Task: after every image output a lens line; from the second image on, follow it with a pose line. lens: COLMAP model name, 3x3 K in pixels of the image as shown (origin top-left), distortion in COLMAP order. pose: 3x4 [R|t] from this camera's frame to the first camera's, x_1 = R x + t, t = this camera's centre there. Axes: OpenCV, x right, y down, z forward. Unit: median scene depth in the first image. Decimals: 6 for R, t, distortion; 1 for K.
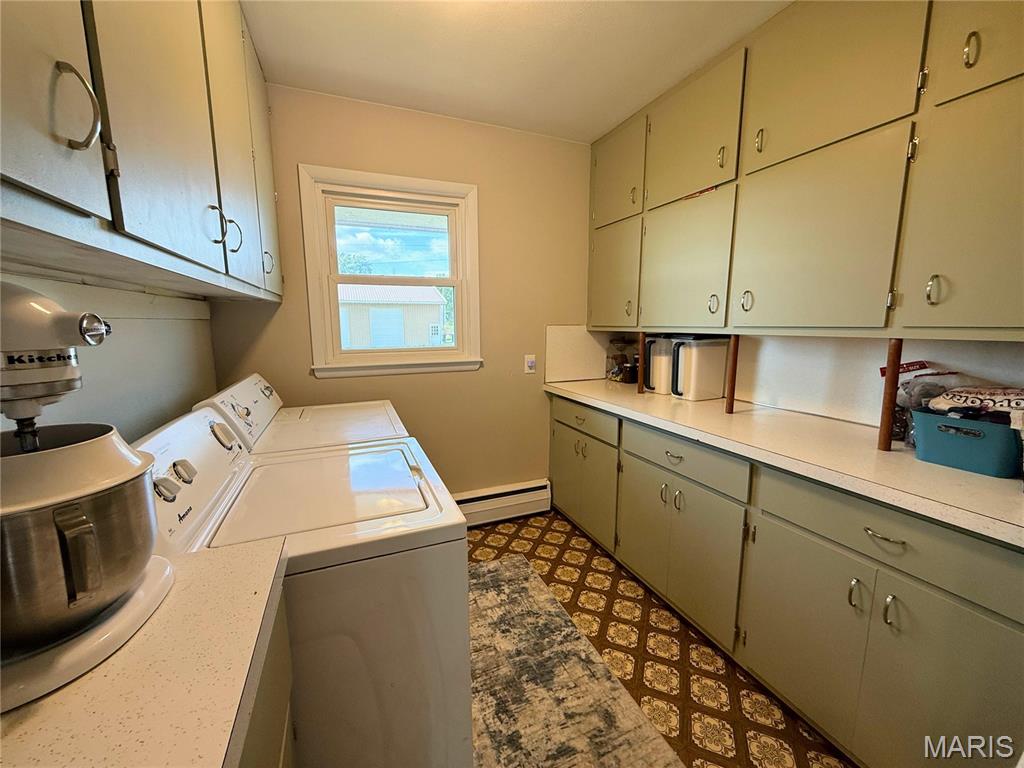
lens RADIAL K [[407.3, 0, 512.0], [0, 407.3, 384.0], [0, 0, 1]] dist [-0.001053, -0.000232]
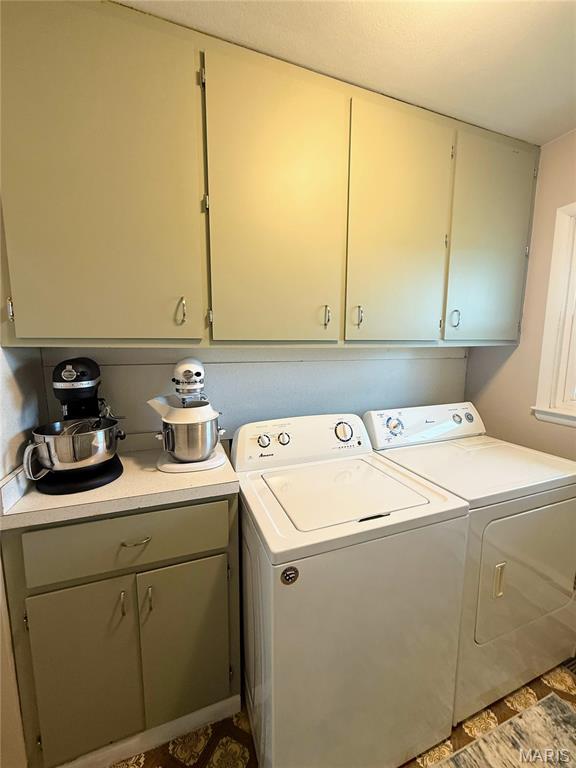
lens RADIAL K [[305.5, 0, 288.0], [0, 305.5, 384.0], [0, 0, 1]] dist [-0.001053, -0.000232]
pose [[-0.037200, 0.137998, -0.989734, 0.310740], [-0.153840, 0.977822, 0.142120, -0.124608], [0.987395, 0.157548, -0.015145, 0.430960]]
